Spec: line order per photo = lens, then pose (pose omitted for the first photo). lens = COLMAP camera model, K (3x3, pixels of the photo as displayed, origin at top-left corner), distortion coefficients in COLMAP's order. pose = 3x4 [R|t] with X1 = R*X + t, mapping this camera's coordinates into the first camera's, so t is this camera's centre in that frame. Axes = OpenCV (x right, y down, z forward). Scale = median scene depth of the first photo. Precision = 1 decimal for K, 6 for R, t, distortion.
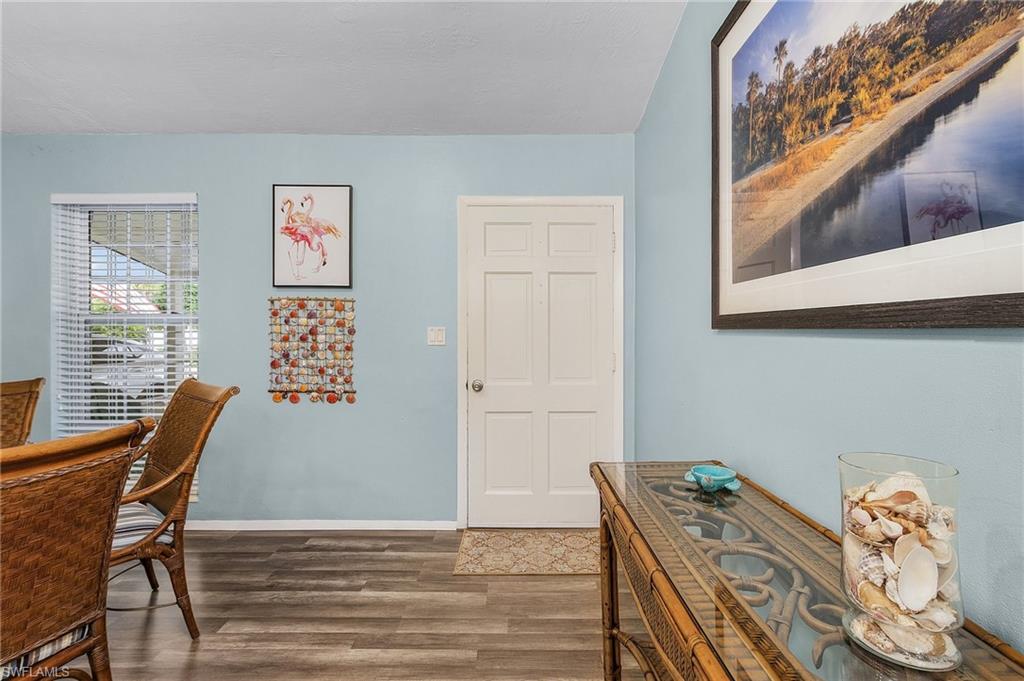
lens RADIAL K [[473.3, 0, 512.3], [0, 473.3, 338.4], [0, 0, 1]] dist [-0.002681, -0.000341]
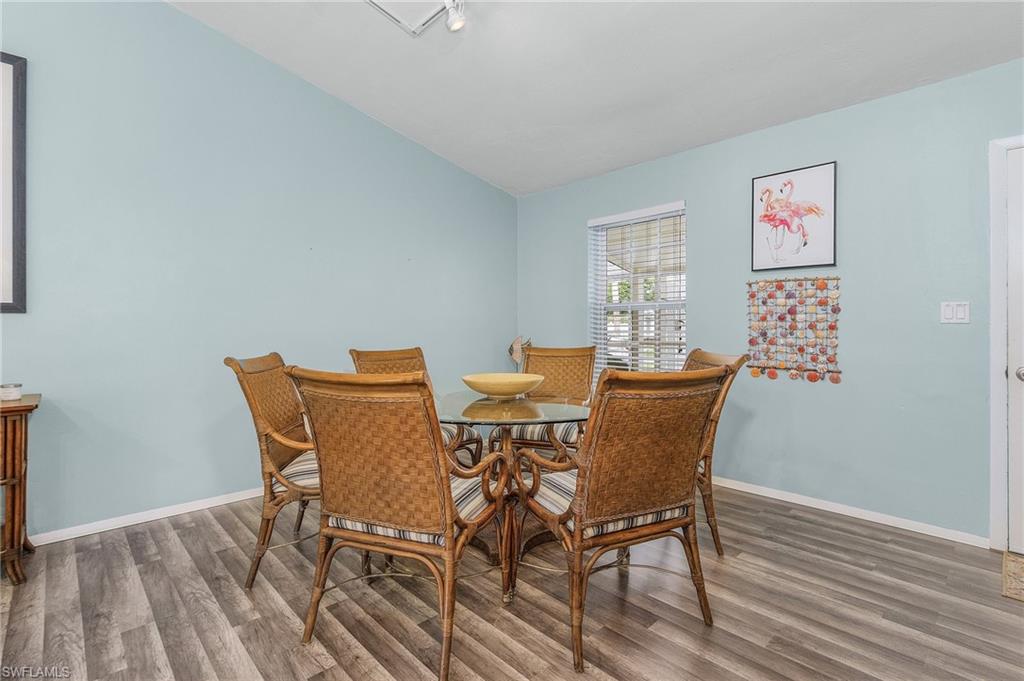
lens RADIAL K [[473.3, 0, 504.5], [0, 473.3, 327.8], [0, 0, 1]] dist [-0.002681, -0.000341]
pose [[0.688688, -0.002711, -0.725053, -0.103875], [-0.005733, 0.999941, -0.009184, 0.035344], [0.725035, 0.010482, 0.688632, -0.170737]]
